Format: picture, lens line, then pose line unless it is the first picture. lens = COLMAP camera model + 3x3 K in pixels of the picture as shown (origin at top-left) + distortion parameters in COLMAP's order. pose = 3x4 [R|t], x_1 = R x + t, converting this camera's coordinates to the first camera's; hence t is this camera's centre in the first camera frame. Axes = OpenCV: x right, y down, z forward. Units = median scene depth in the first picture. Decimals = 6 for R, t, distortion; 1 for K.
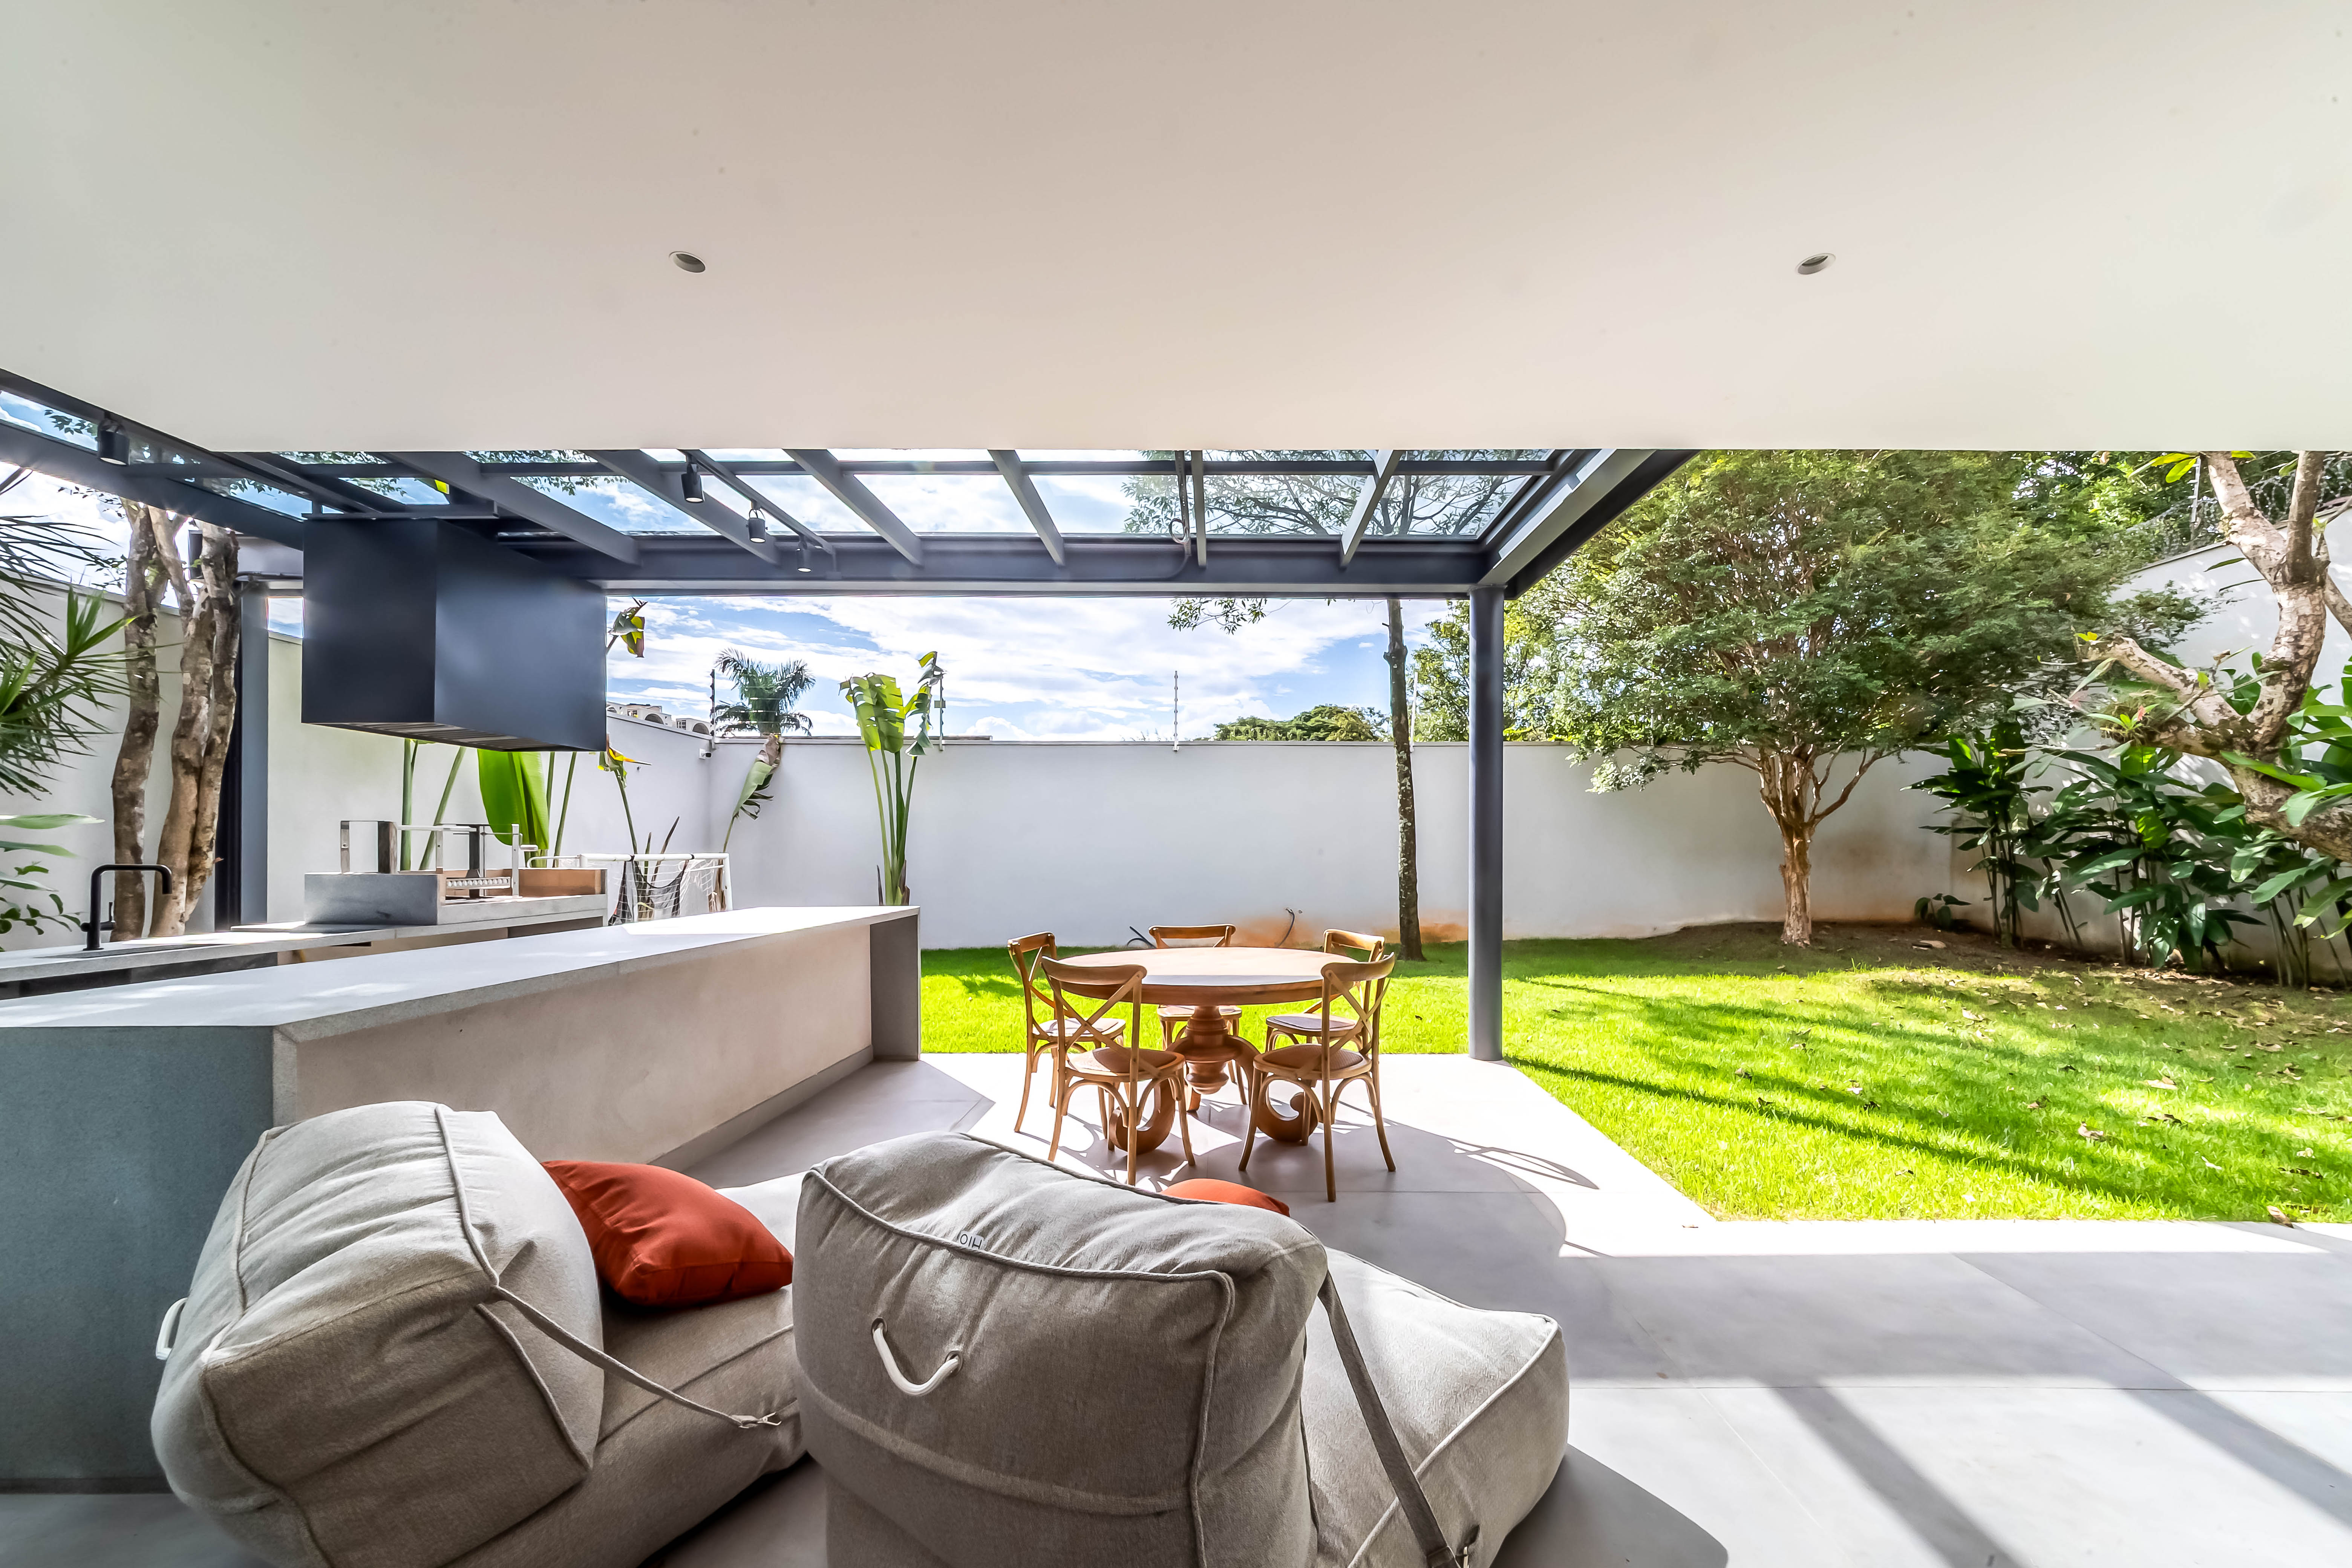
lens RADIAL K [[847.0, 0, 1189.0], [0, 847.0, 831.3], [0, 0, 1]] dist [0.000015, 0.000020]
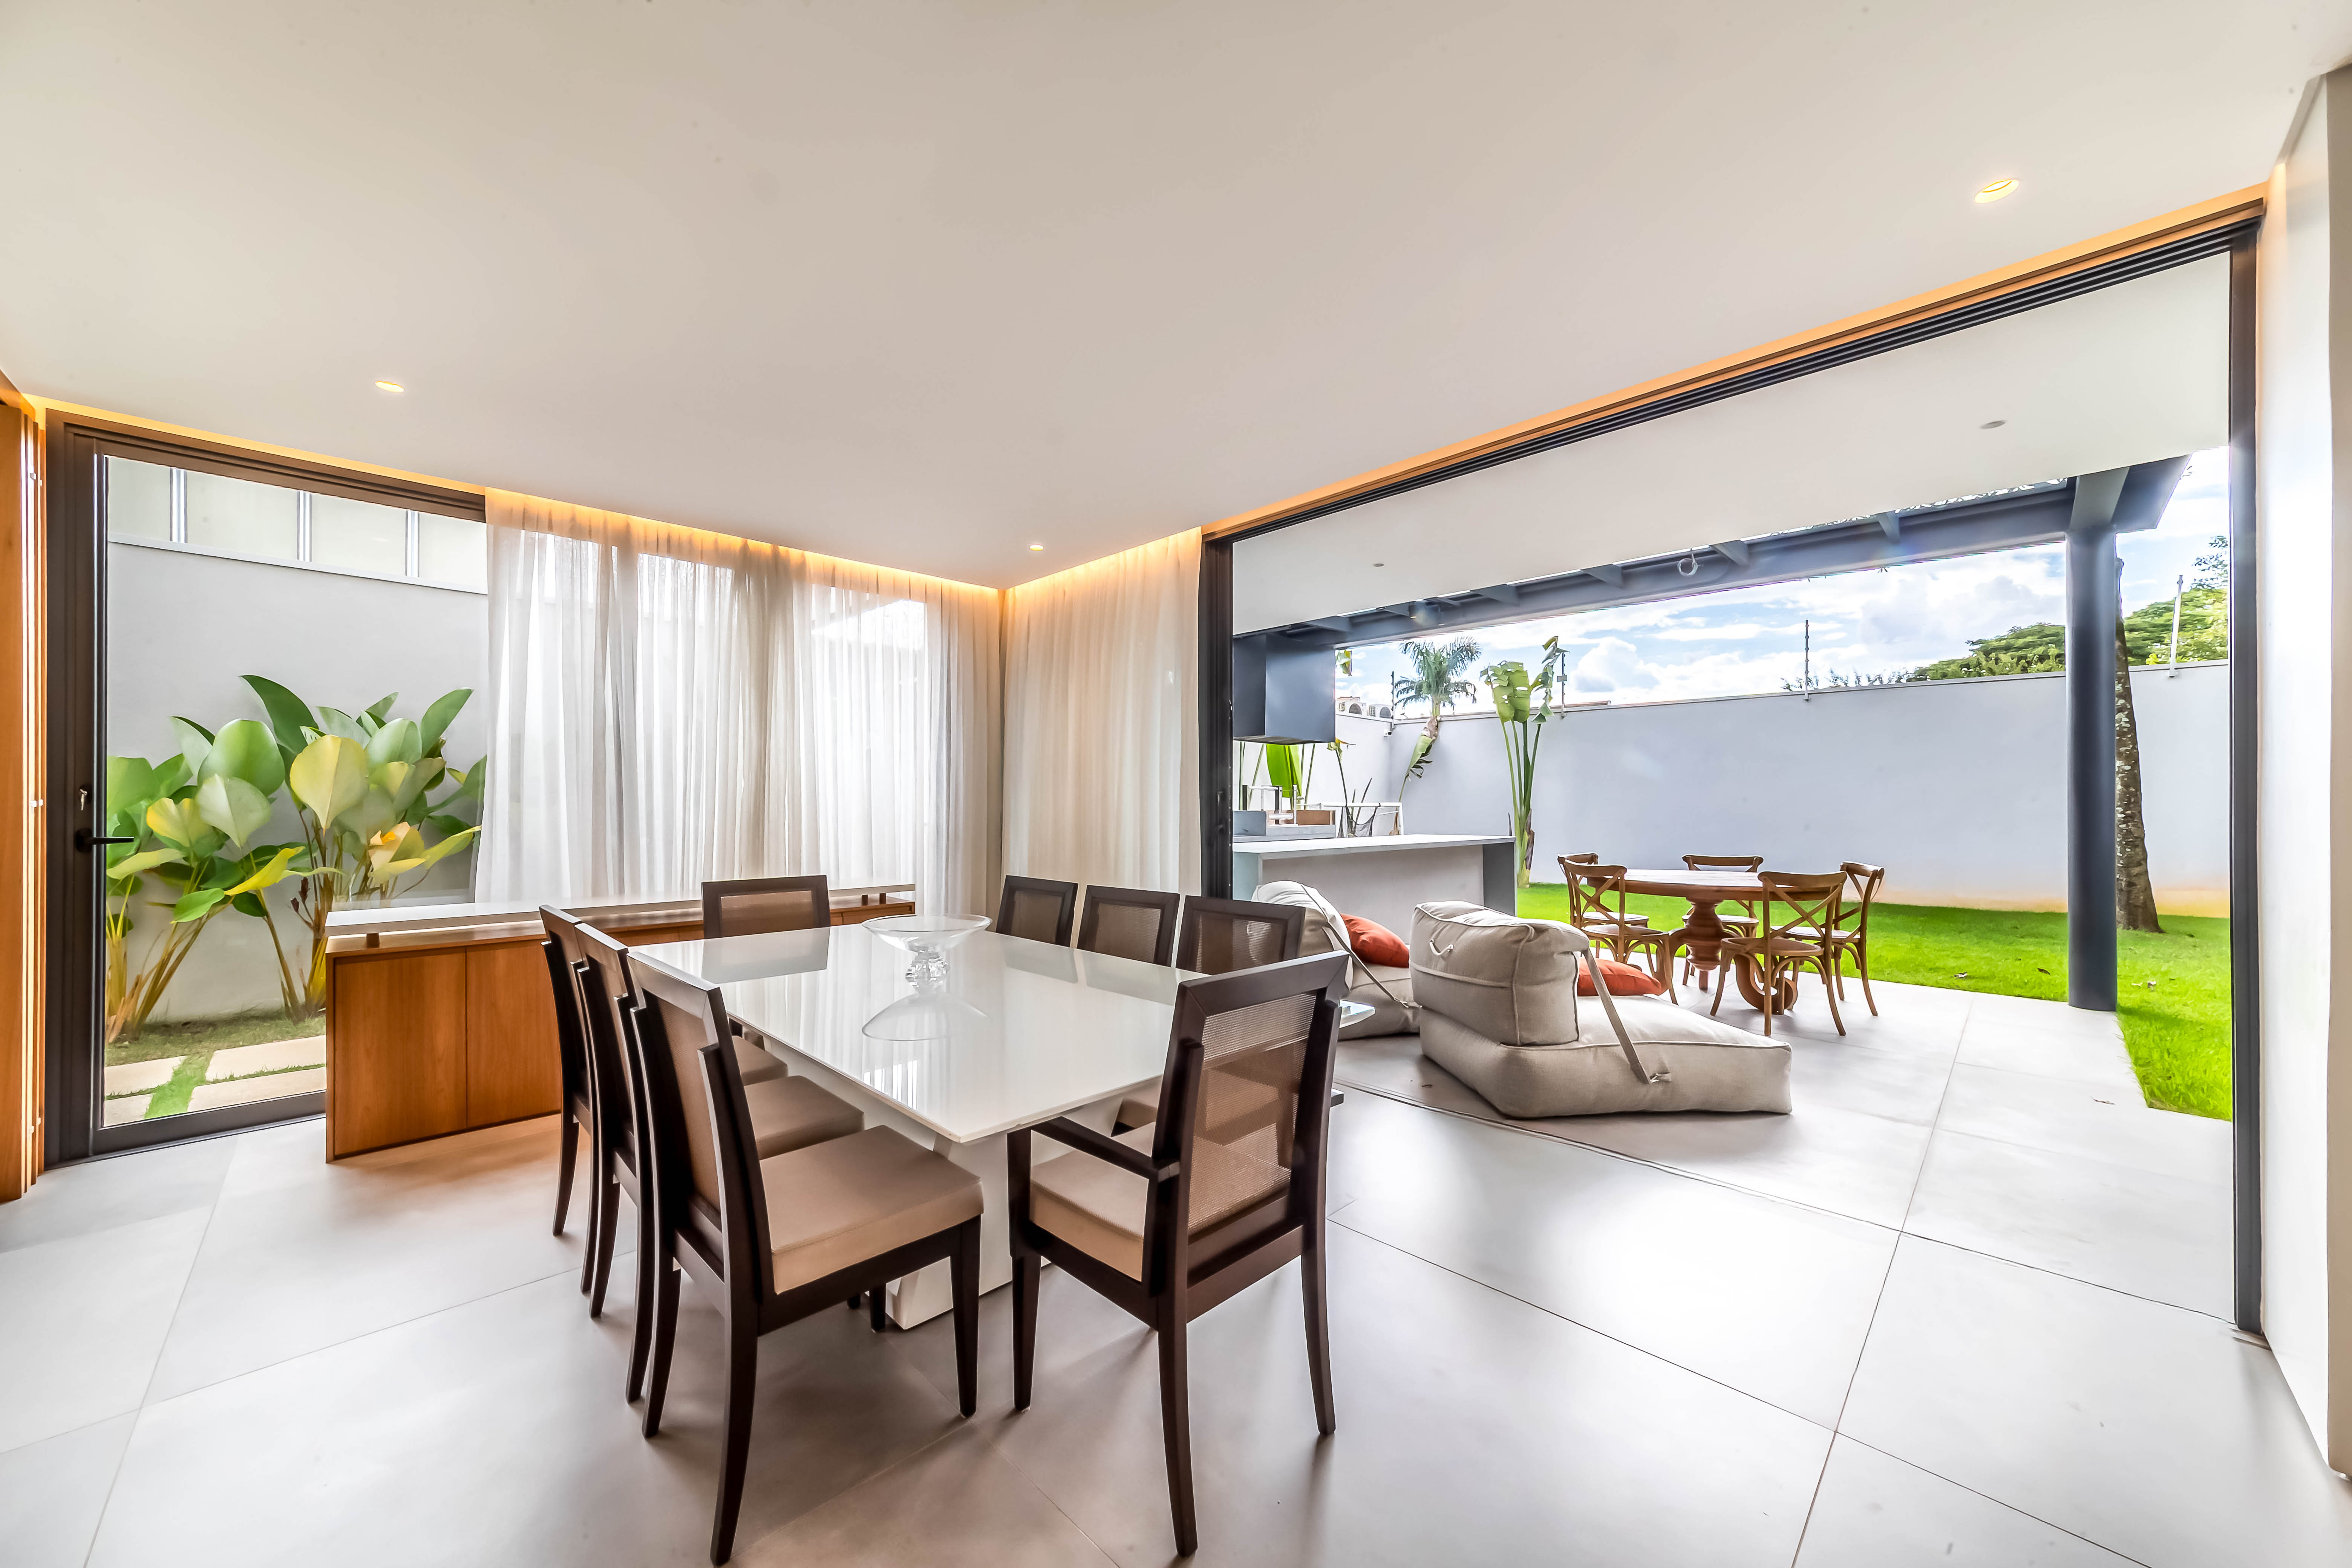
lens RADIAL K [[820.5, 0, 1183.5], [0, 820.5, 792.9], [0, 0, 1]] dist [0.000838, 0.000125]
pose [[0.719549, -0.006014, -0.694415, 0.173380], [0.013712, 0.999891, 0.005549, -0.002579], [0.694306, -0.013515, 0.719553, -0.287563]]
